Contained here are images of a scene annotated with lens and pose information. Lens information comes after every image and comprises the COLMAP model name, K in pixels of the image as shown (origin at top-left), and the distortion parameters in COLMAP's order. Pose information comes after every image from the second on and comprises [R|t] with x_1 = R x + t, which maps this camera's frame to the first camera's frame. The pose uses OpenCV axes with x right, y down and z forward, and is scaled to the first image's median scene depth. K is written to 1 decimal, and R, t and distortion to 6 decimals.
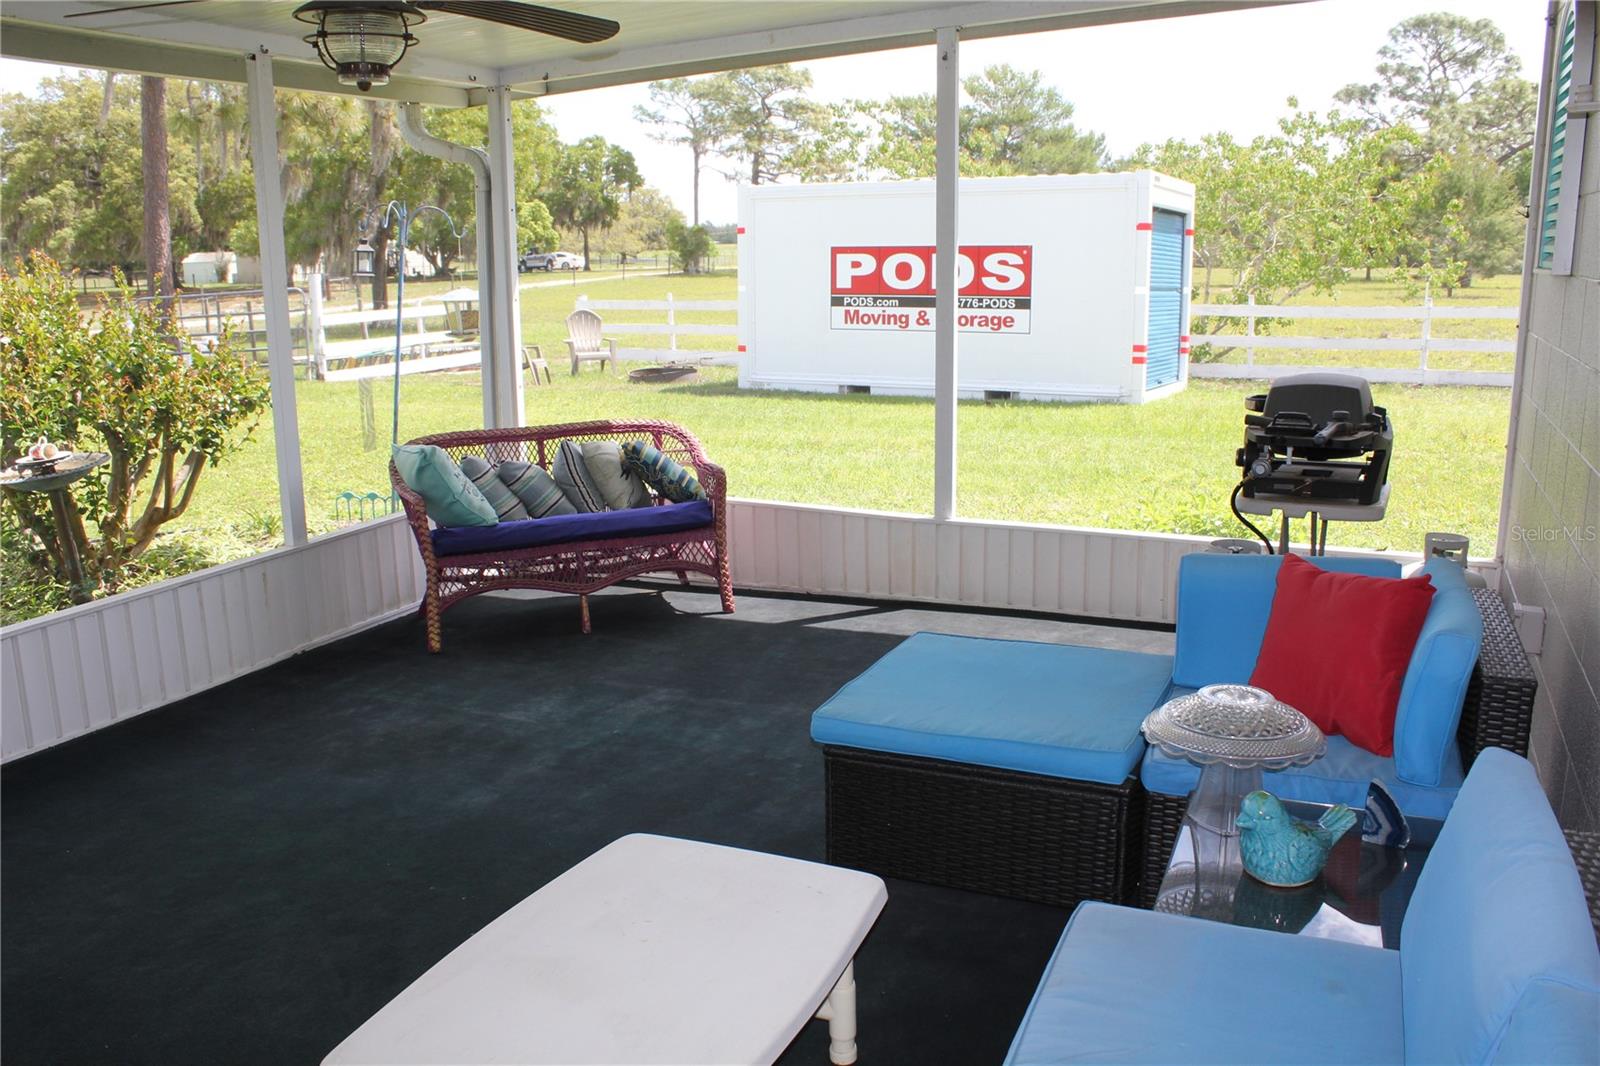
lens RADIAL K [[1327.9, 0, 792.2], [0, 1327.9, 540.9], [0, 0, 1]] dist [-0.161932, 0.138664]
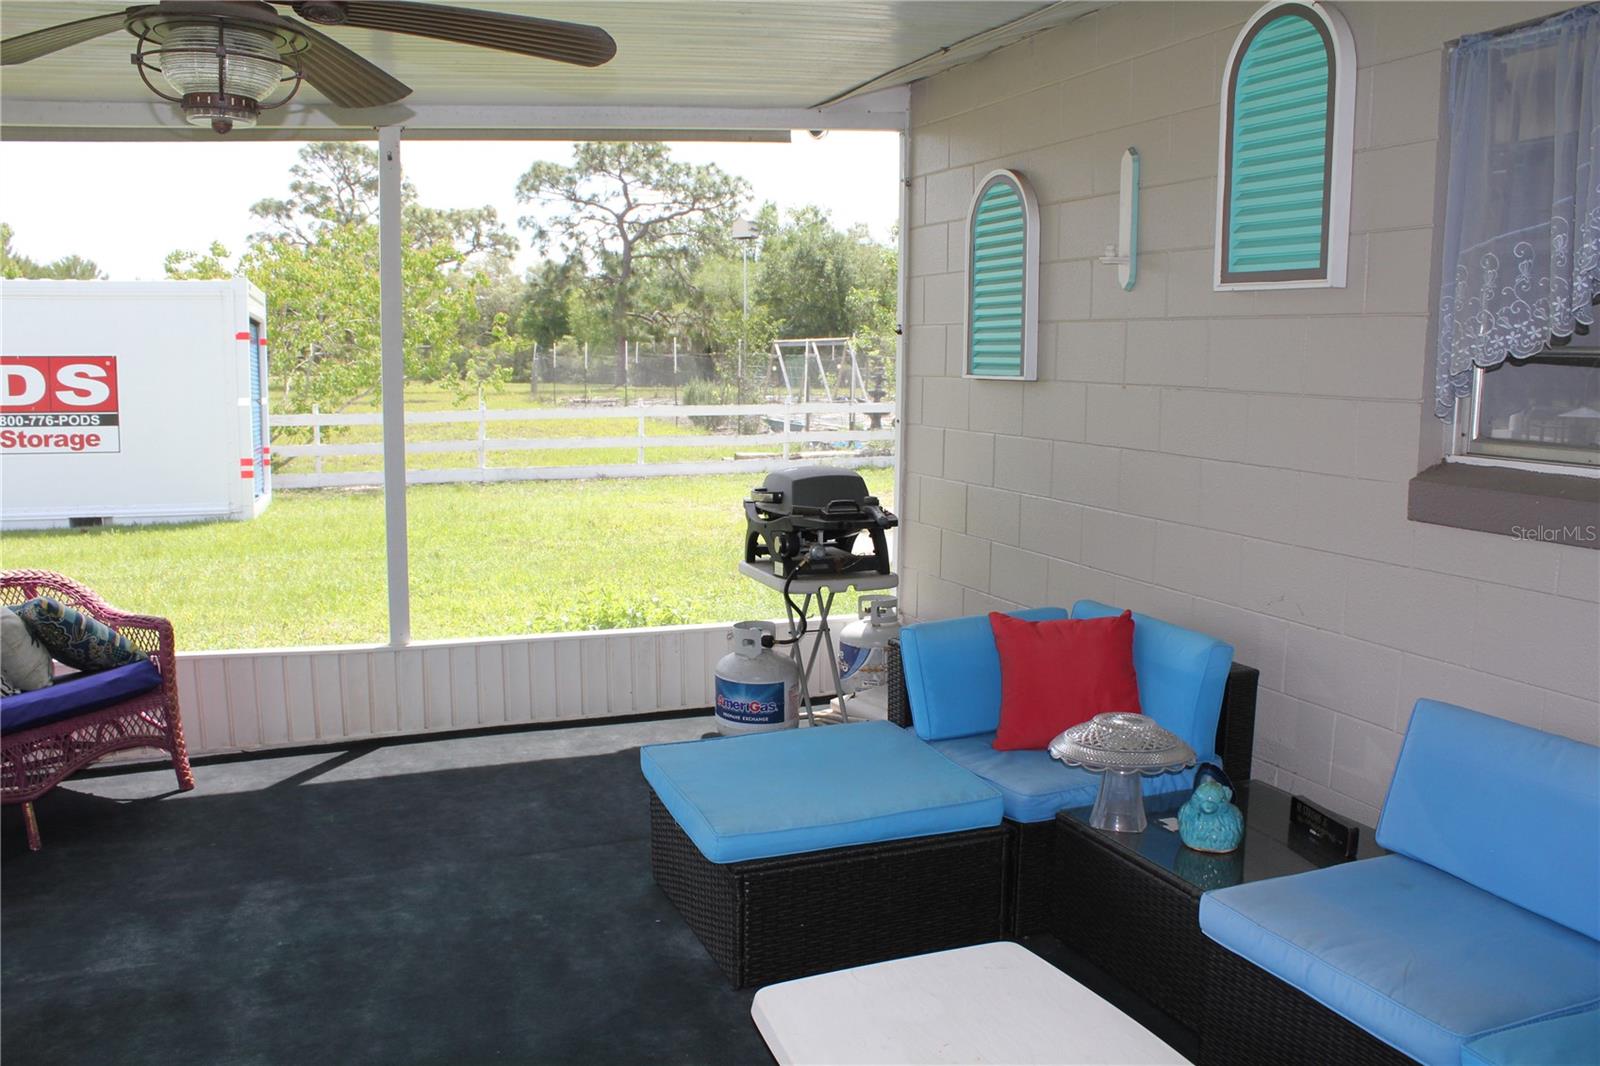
lens RADIAL K [[1327.9, 0, 792.2], [0, 1327.9, 540.9], [0, 0, 1]] dist [-0.161932, 0.138664]
pose [[0.698216, -0.077578, 0.711671, -0.343977], [0.135848, 0.990406, -0.025317, -0.028483], [-0.702879, 0.114356, 0.702057, 0.147206]]
